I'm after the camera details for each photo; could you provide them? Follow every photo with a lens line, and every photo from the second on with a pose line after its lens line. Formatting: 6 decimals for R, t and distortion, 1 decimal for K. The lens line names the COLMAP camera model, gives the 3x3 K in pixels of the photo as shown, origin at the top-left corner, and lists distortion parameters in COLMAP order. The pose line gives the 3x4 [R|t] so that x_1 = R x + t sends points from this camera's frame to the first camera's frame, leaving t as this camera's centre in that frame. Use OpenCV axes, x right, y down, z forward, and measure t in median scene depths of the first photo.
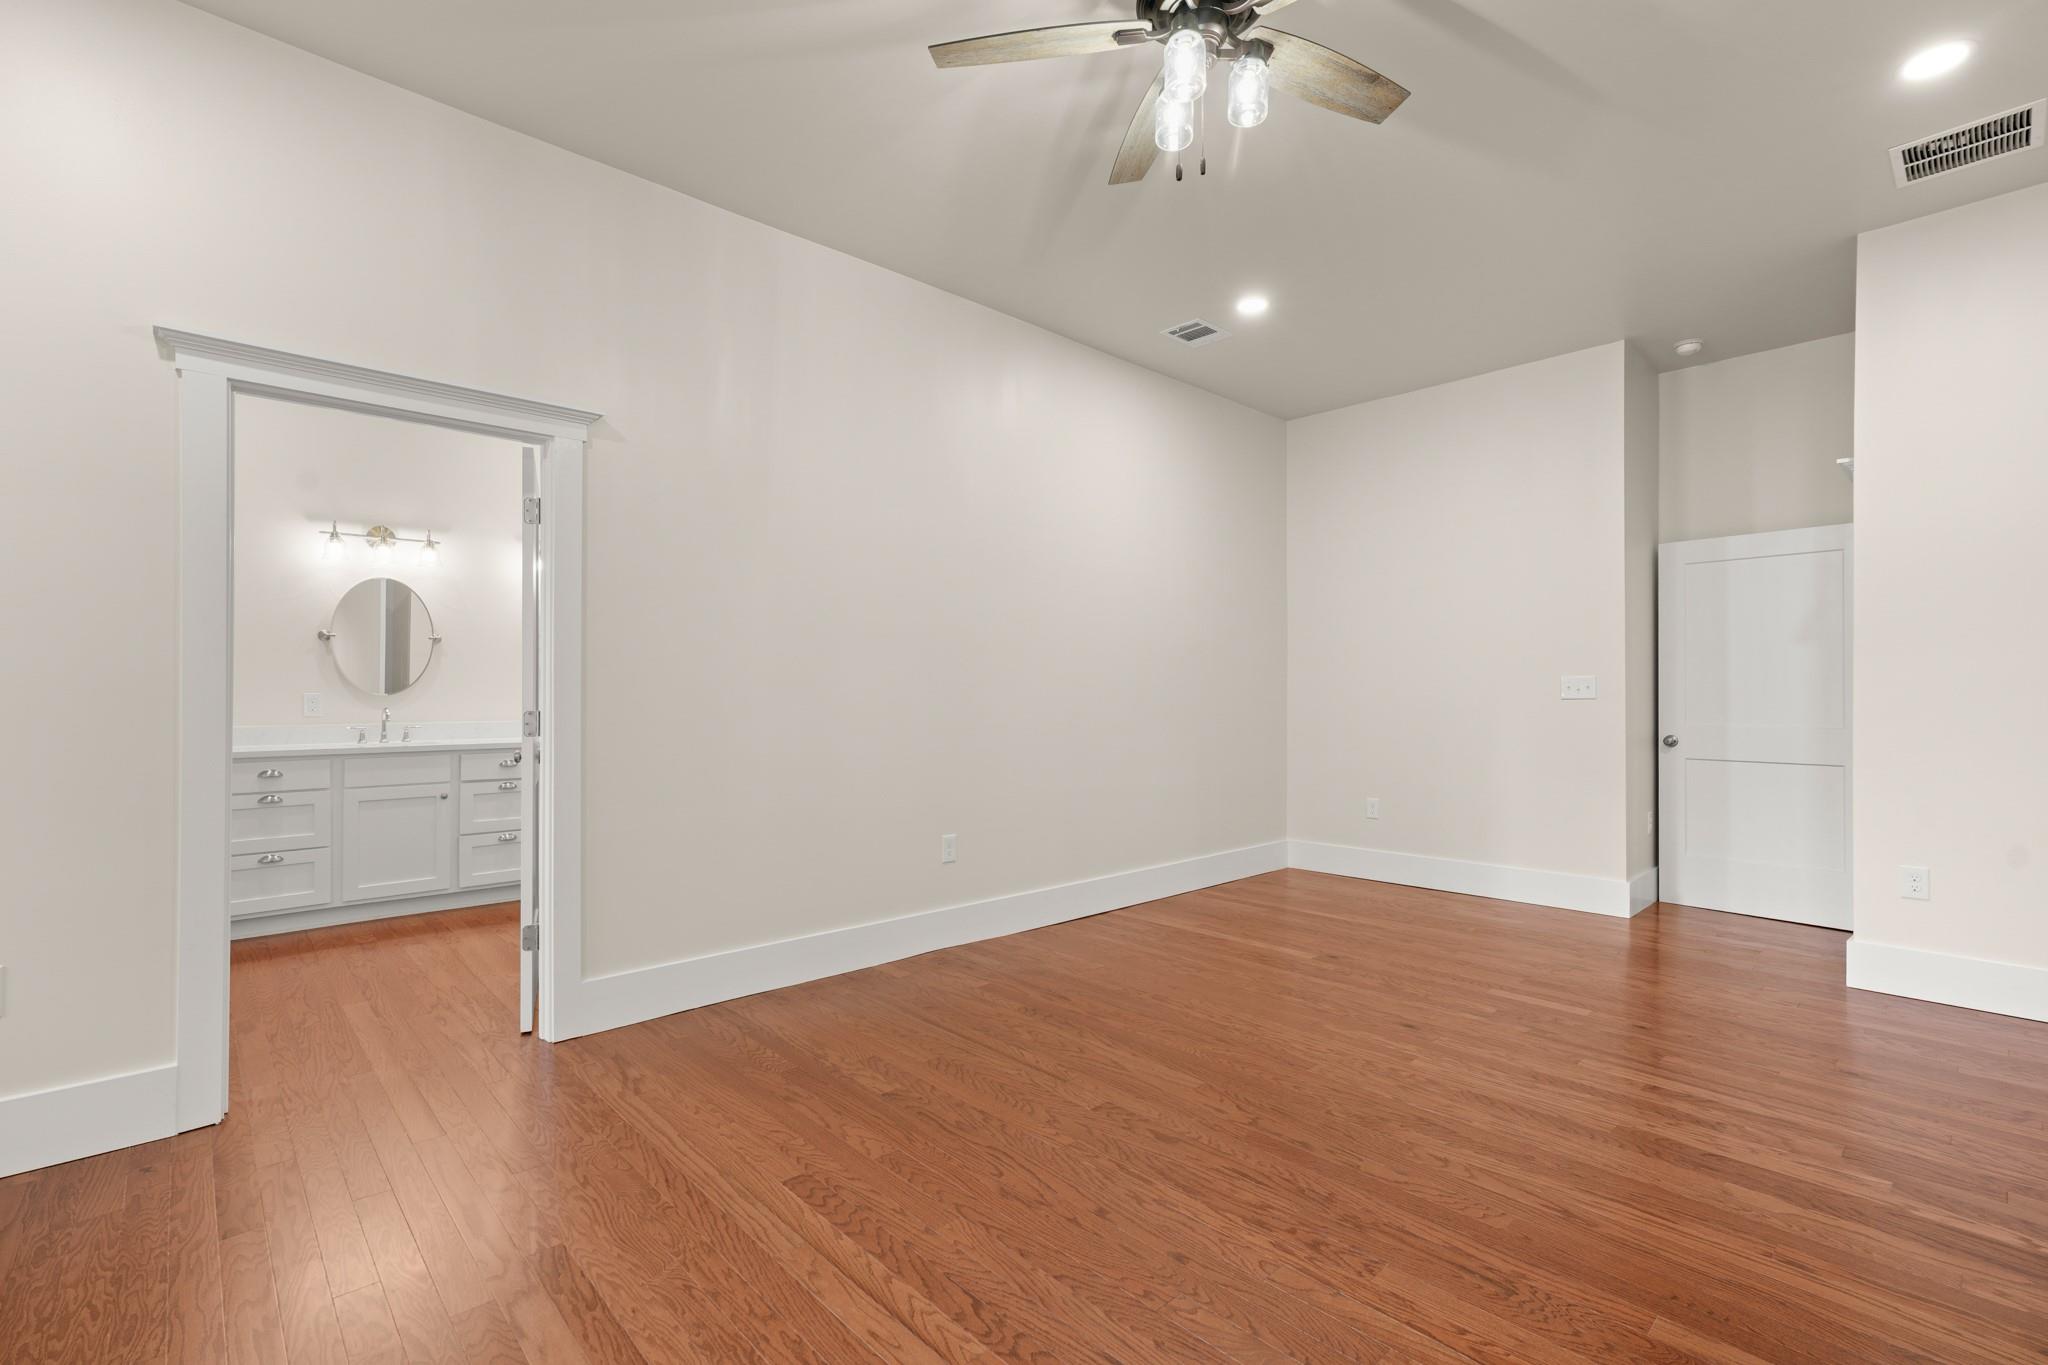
lens RADIAL K [[925.2, 0, 1024.4], [0, 925.2, 688.0], [0, 0, 1]] dist [-0.000746, 0.000464]
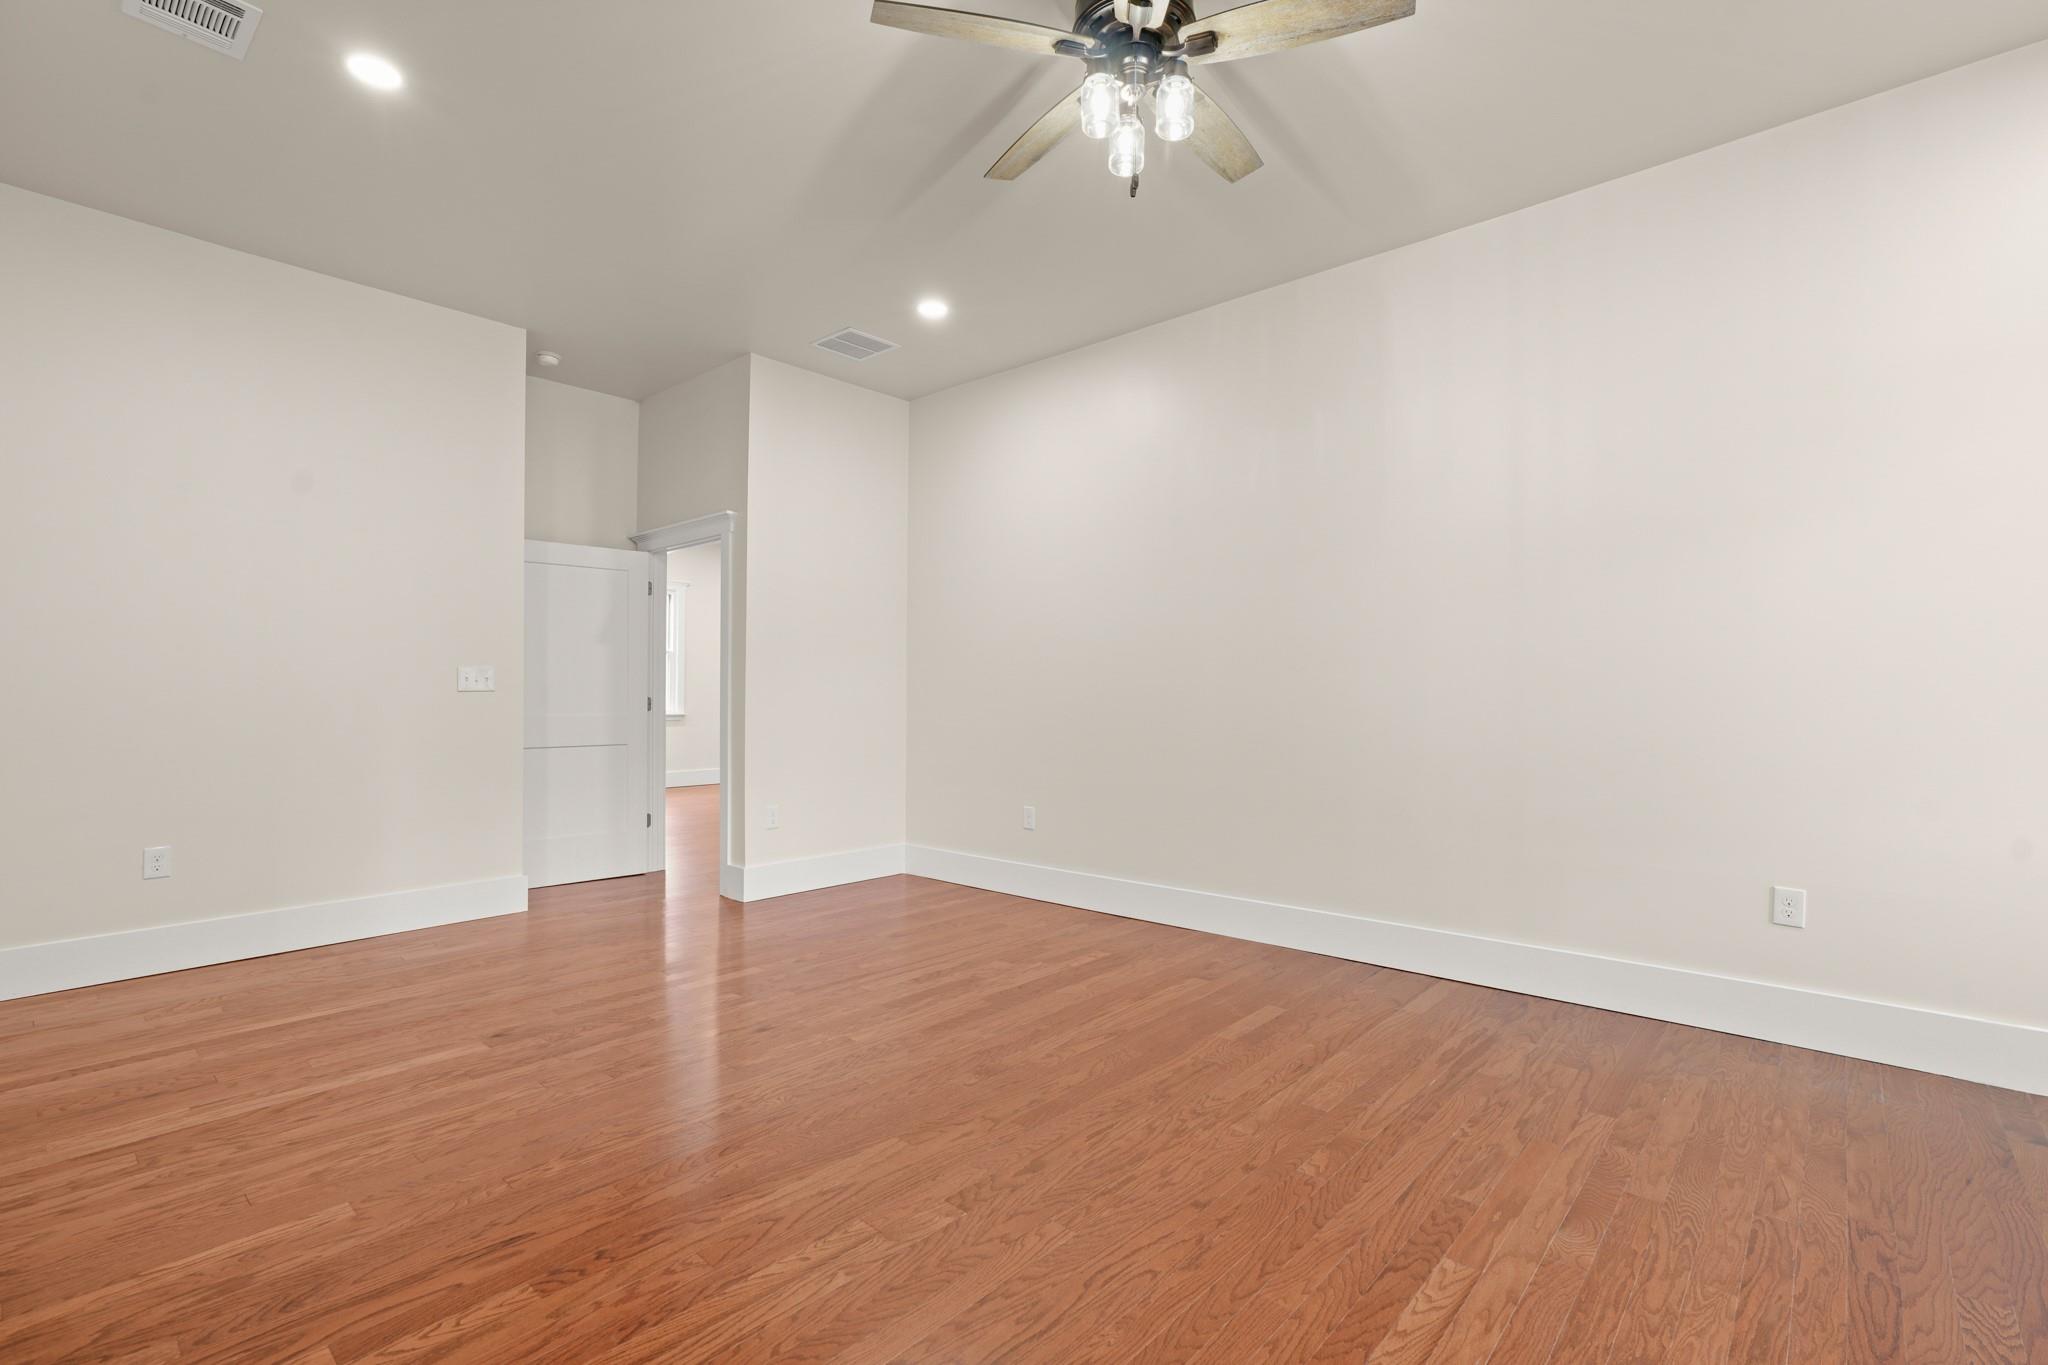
lens RADIAL K [[925.2, 0, 1024.4], [0, 925.2, 688.0], [0, 0, 1]] dist [-0.000746, 0.000464]
pose [[-0.090268, 0.004809, 0.995906, -0.689744], [-0.012186, 0.999908, -0.005932, 0.014070], [-0.995843, -0.012672, -0.090201, 0.989749]]
